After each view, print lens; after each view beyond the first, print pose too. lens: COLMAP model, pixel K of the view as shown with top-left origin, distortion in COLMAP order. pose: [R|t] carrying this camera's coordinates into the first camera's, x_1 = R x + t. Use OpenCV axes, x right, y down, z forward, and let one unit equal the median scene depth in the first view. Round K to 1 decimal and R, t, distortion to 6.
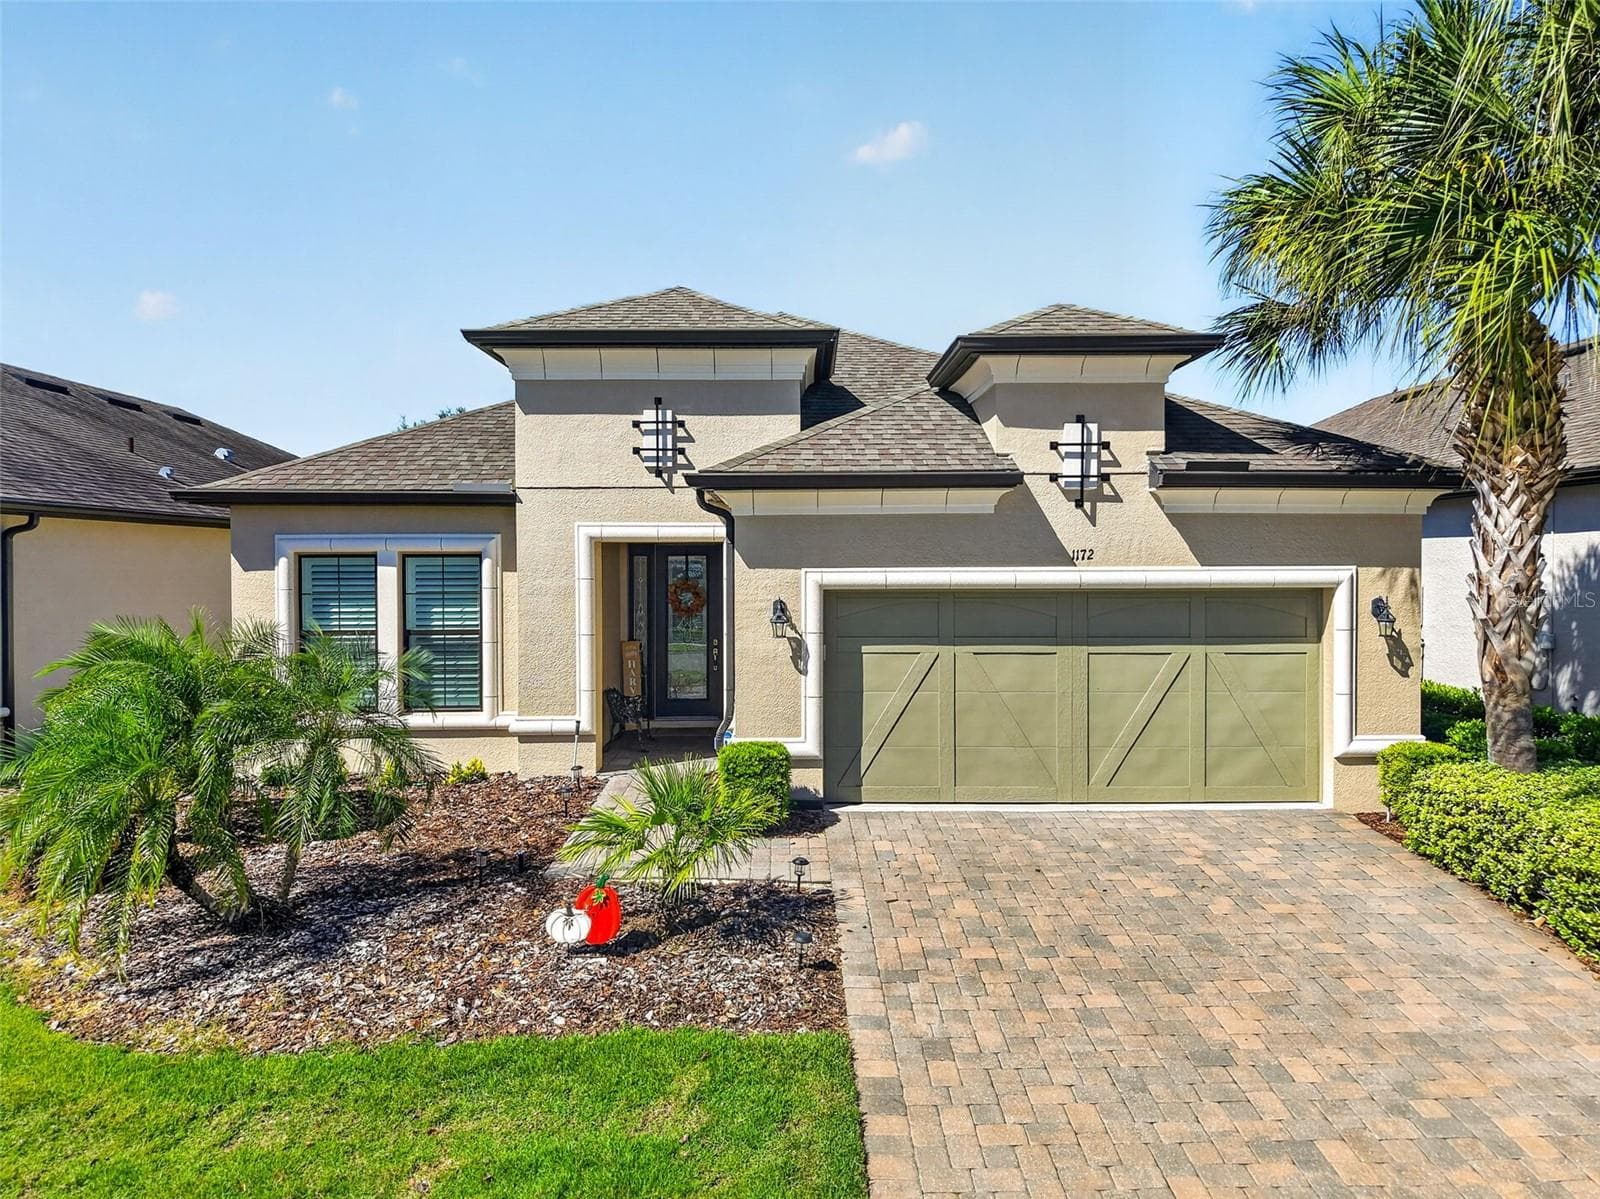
lens RADIAL K [[1046.9, 0, 803.0], [0, 1046.9, 570.3], [0, 0, 1]] dist [-0.003606, -0.003516]
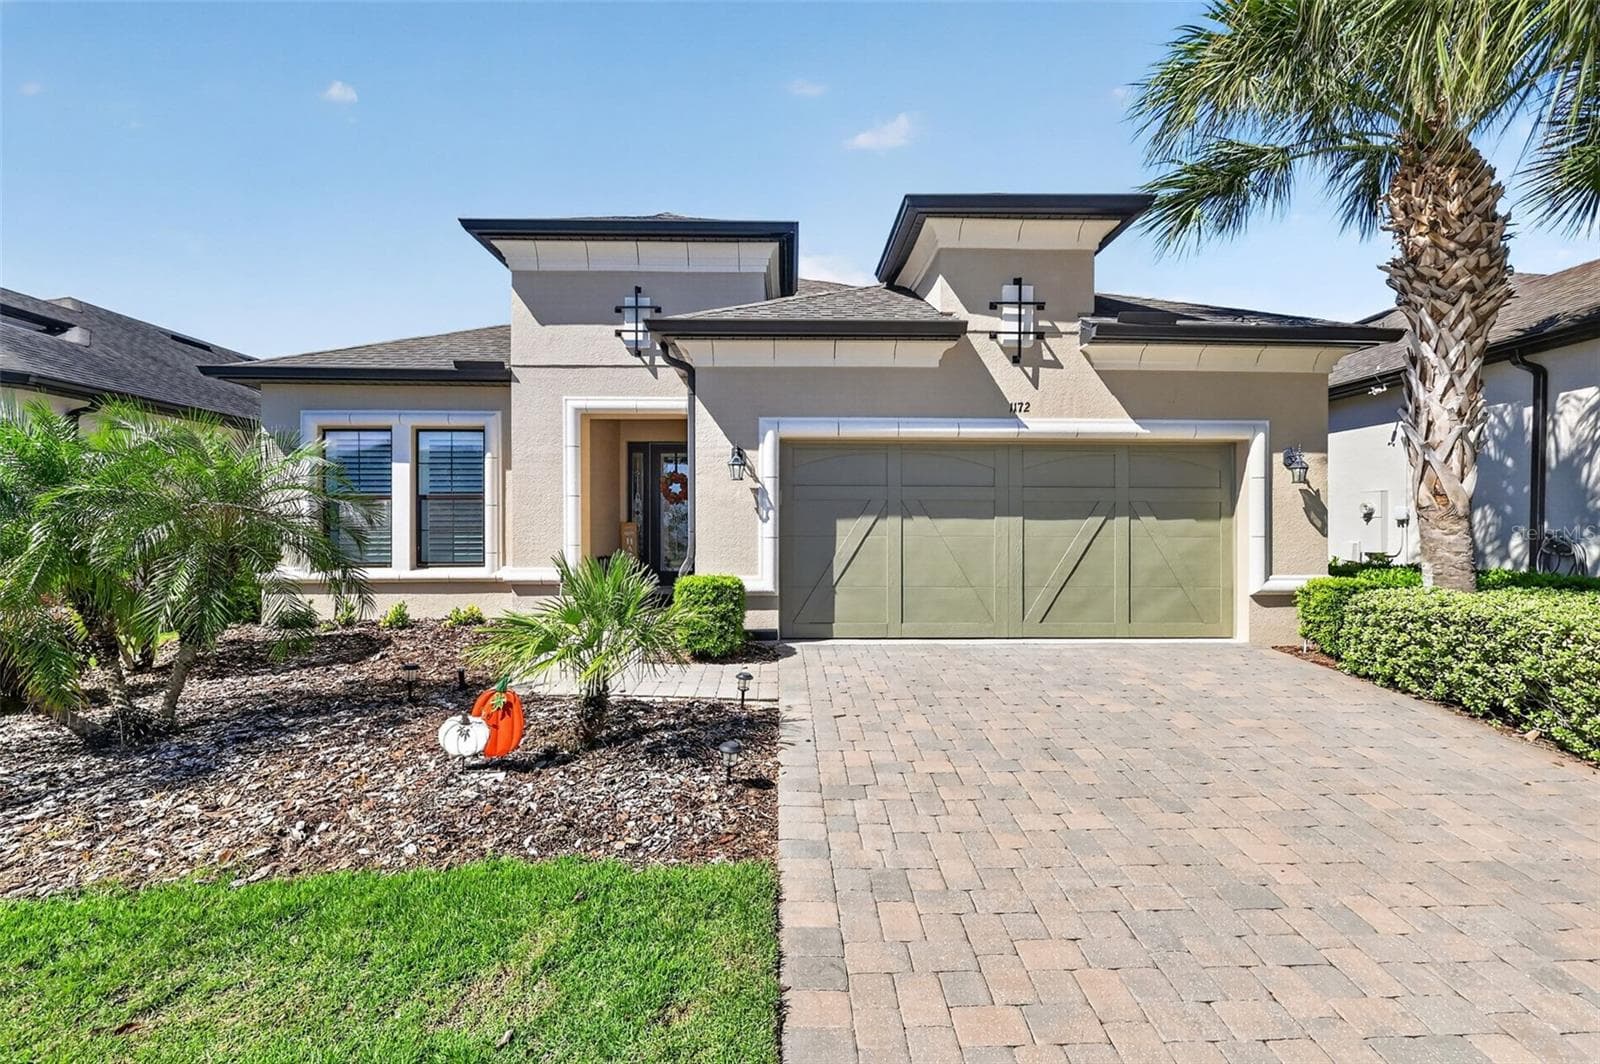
lens RADIAL K [[697.6, 0, 800.0], [0, 697.6, 532.0], [0, 0, 1]] dist [0.010012, -0.004463]
pose [[0.999912, 0.001914, 0.013130, 0.043550], [-0.001931, 0.999997, 0.001333, 0.157748], [-0.013127, -0.001358, 0.999913, 0.388390]]
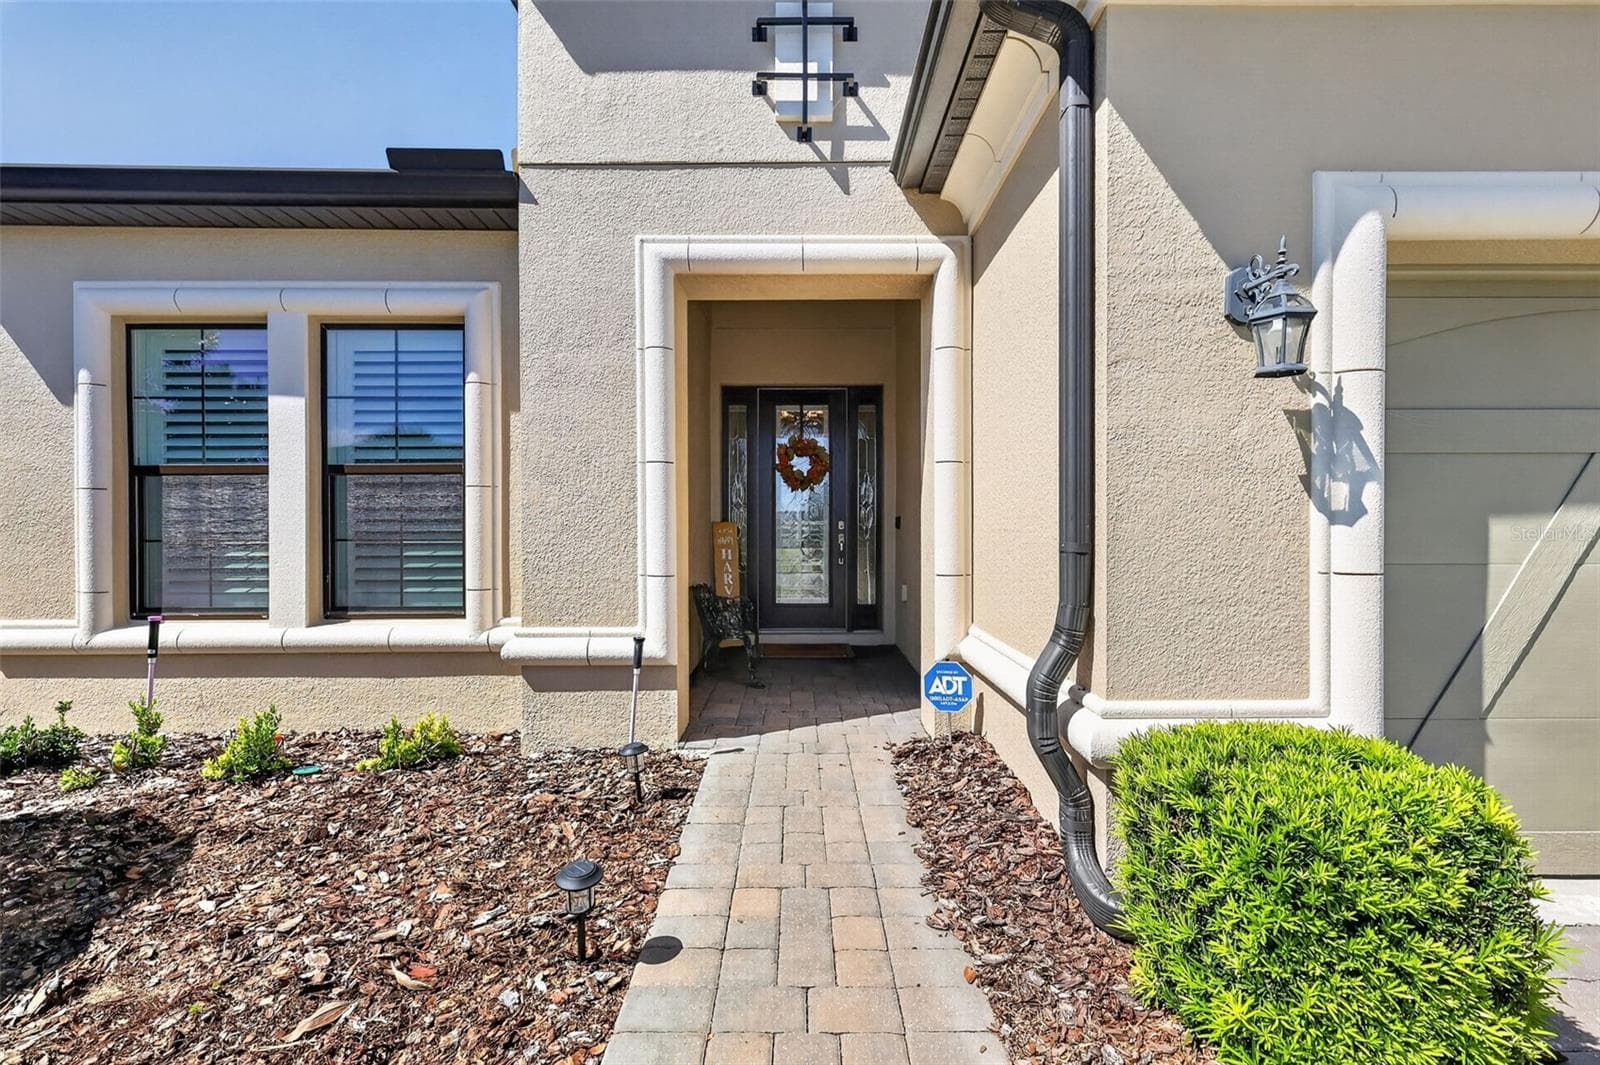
lens RADIAL K [[697.6, 0, 800.0], [0, 697.6, 532.5], [0, 0, 1]] dist [0.010012, -0.004463]
pose [[0.999766, 0.000669, -0.021633, -0.211546], [-0.000550, 0.999985, 0.005473, 0.147684], [0.021636, -0.005460, 0.999751, 1.068054]]
